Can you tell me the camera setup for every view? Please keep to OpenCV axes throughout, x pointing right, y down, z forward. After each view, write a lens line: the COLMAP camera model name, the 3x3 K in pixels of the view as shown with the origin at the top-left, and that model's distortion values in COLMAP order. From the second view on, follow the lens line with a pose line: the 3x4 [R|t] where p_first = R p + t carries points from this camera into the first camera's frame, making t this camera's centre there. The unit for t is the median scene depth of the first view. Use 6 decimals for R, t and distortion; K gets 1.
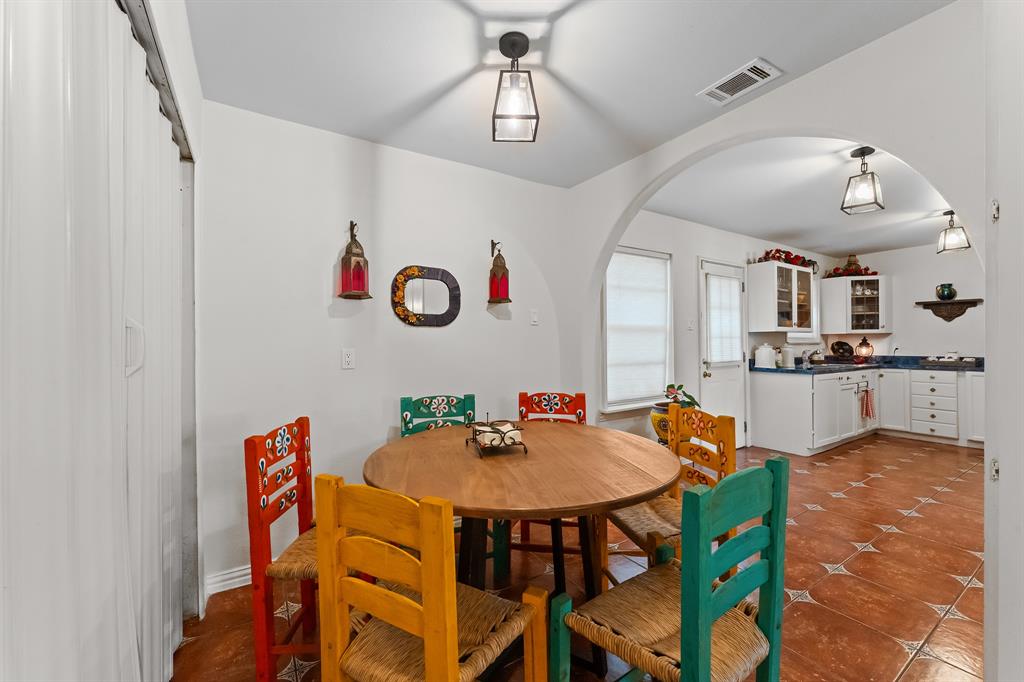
lens RADIAL K [[406.9, 0, 512.3], [0, 406.9, 343.7], [0, 0, 1]] dist [0.000654, -0.000003]
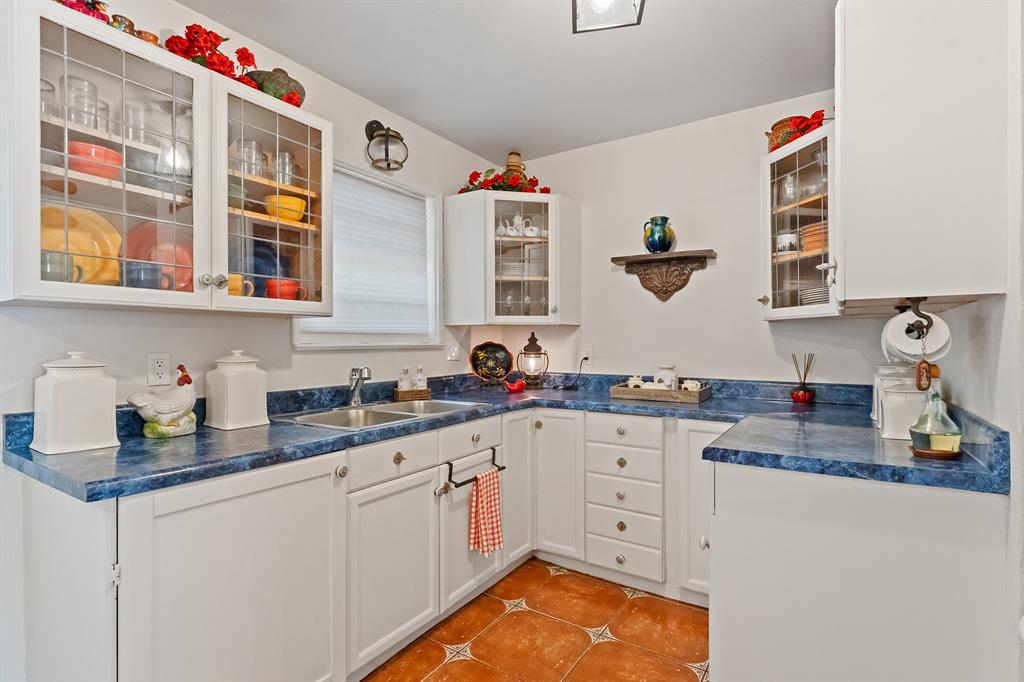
lens RADIAL K [[500.7, 0, 510.7], [0, 500.7, 344.0], [0, 0, 1]] dist [0.001683, 0.000375]
pose [[0.914013, 0.001199, 0.405684, 0.723432], [-0.003830, 0.999977, 0.005672, -0.008209], [-0.405668, -0.006738, 0.913996, 0.583431]]
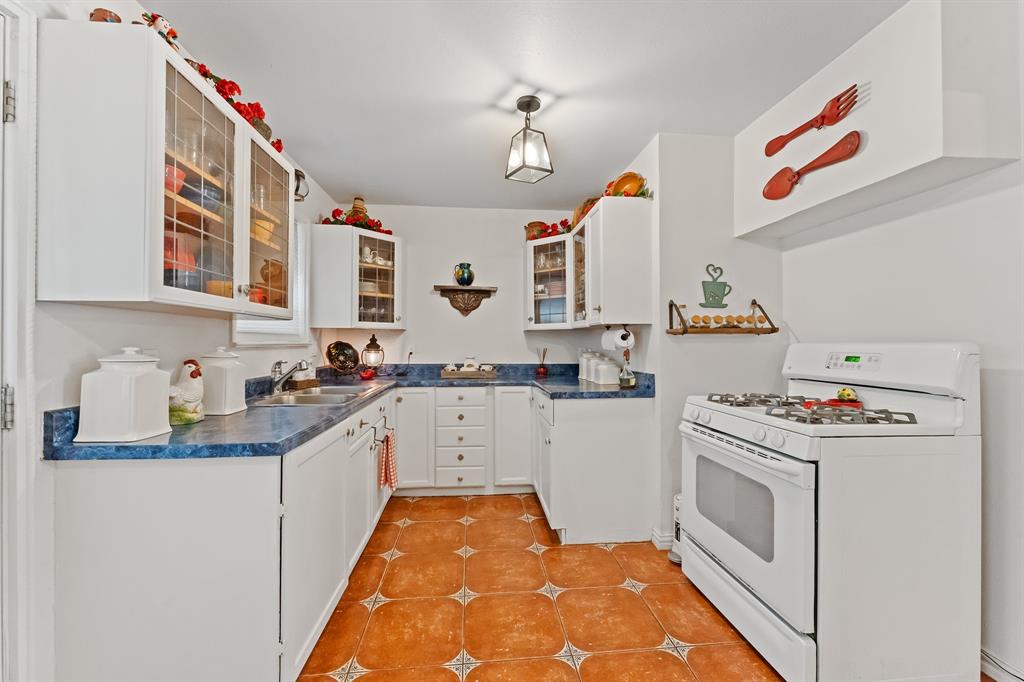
lens RADIAL K [[413.2, 0, 513.5], [0, 413.2, 336.0], [0, 0, 1]] dist [0.000341, -0.000015]
pose [[0.451218, 0.019605, 0.892198, 0.474604], [-0.006568, 0.999805, -0.018648, -0.004896], [-0.892389, 0.002554, 0.451259, 0.623066]]
